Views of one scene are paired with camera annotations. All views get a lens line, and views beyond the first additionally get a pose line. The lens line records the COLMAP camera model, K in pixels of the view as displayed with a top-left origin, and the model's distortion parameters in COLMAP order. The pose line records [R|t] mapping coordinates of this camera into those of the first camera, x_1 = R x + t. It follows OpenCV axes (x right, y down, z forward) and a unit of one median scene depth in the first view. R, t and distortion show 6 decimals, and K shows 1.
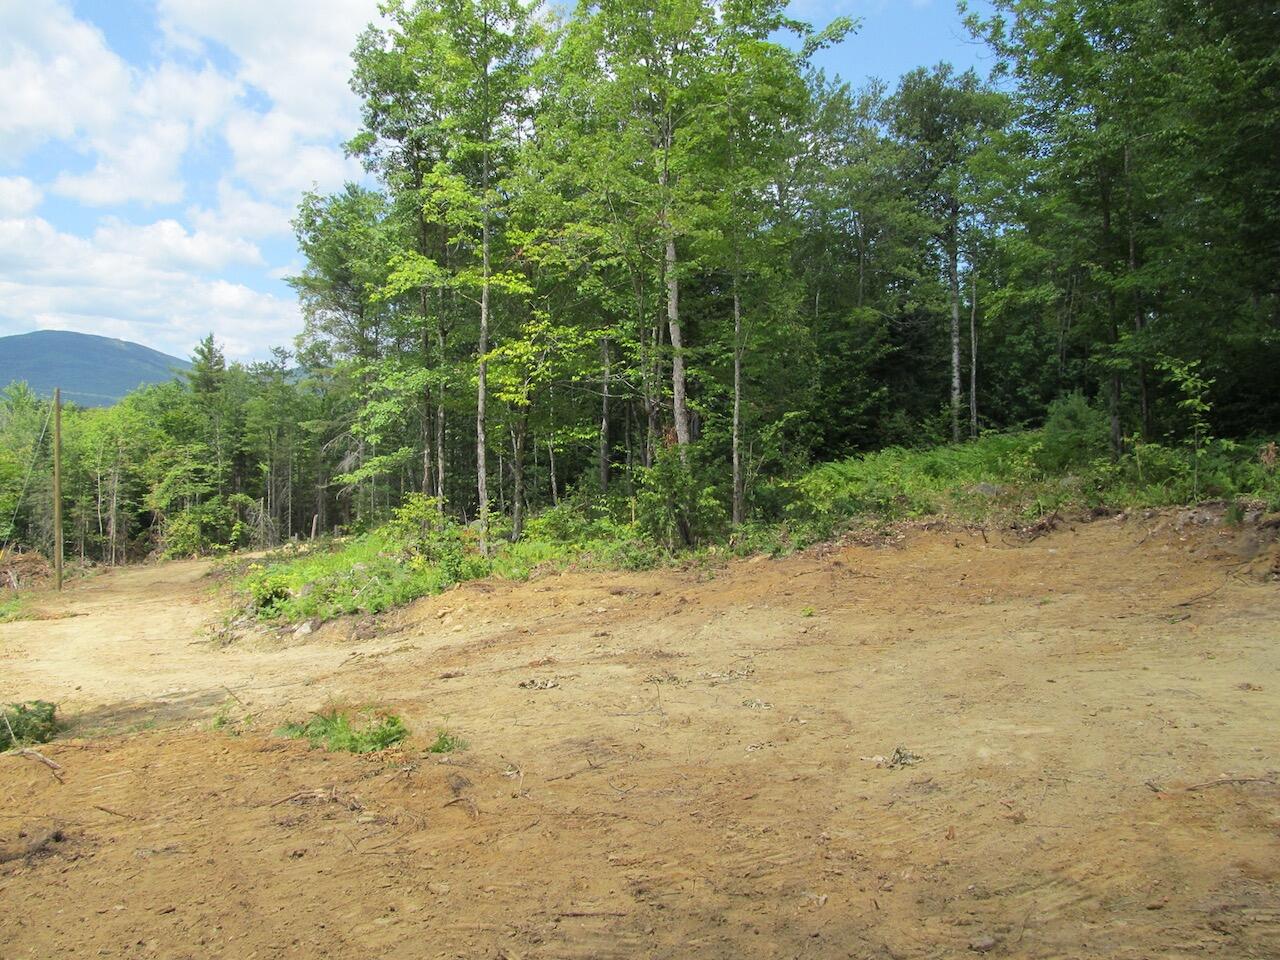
lens RADIAL K [[1061.3, 0, 631.5], [0, 1061.3, 481.0], [0, 0, 1]] dist [-0.061094, 0.031467]
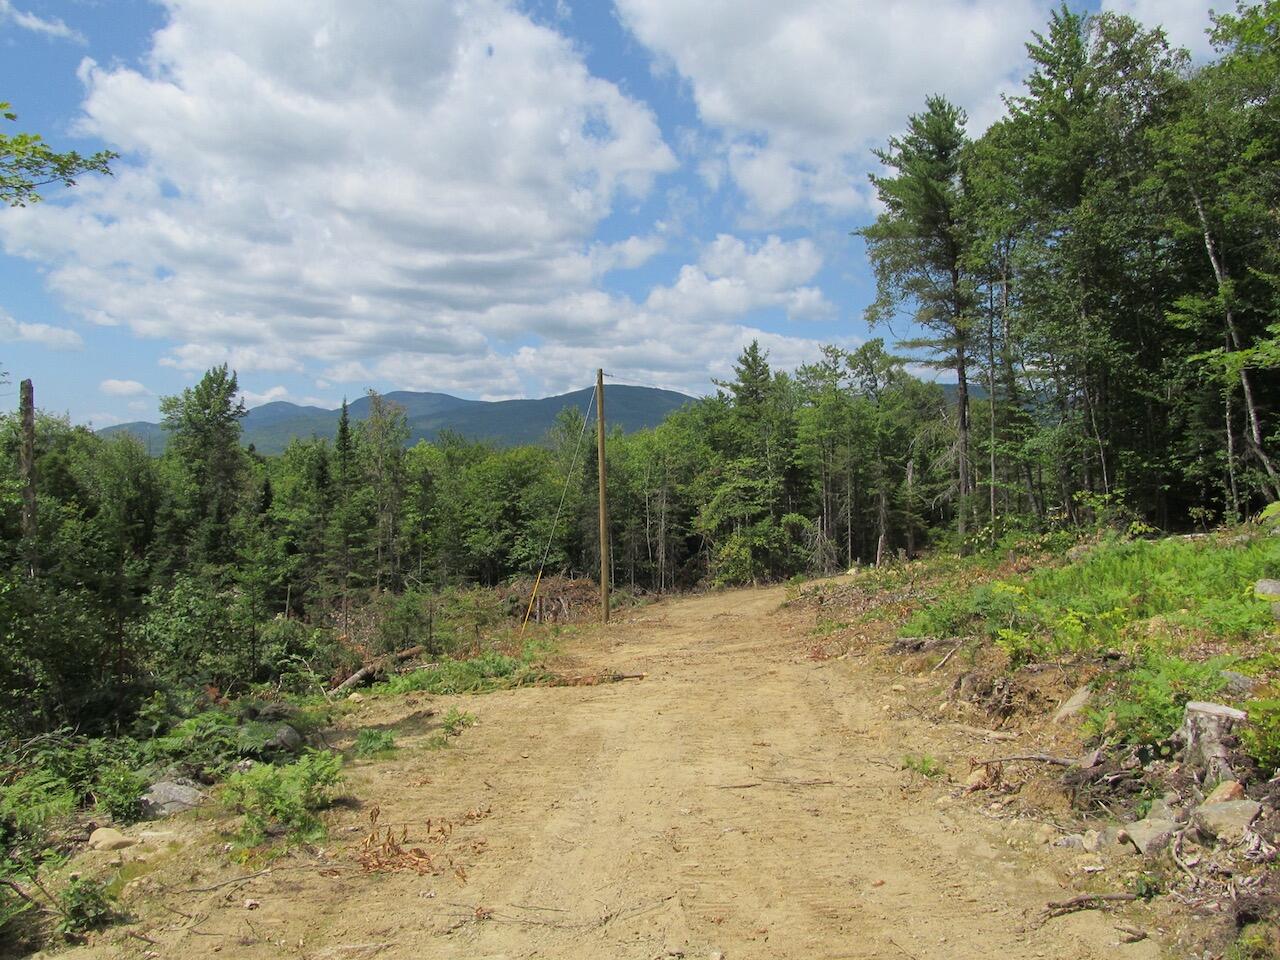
lens RADIAL K [[1061.3, 0, 642.1], [0, 1061.3, 478.5], [0, 0, 1]] dist [-0.061094, 0.031467]
pose [[0.889805, -0.035998, -0.454919, -0.080622], [0.021119, 0.999064, -0.037749, 0.013865], [0.455852, 0.023982, 0.889733, 0.154147]]
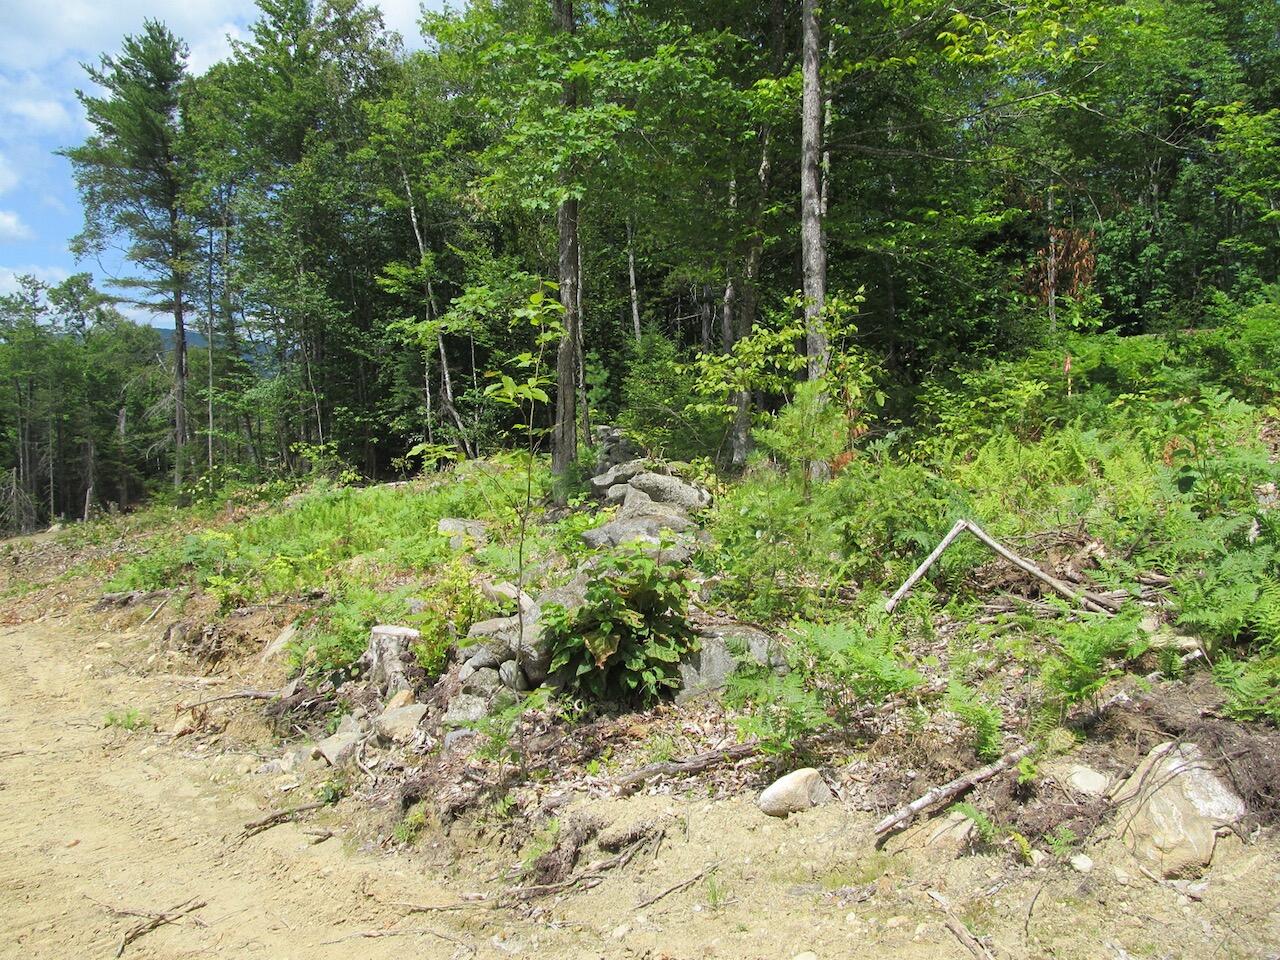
lens RADIAL K [[1061.3, 0, 630.7], [0, 1061.3, 479.3], [0, 0, 1]] dist [-0.061094, 0.031467]
pose [[0.974475, -0.025722, 0.223016, -0.079053], [0.020721, 0.999479, 0.024738, 0.014387], [-0.223536, -0.019486, 0.974501, 0.152259]]
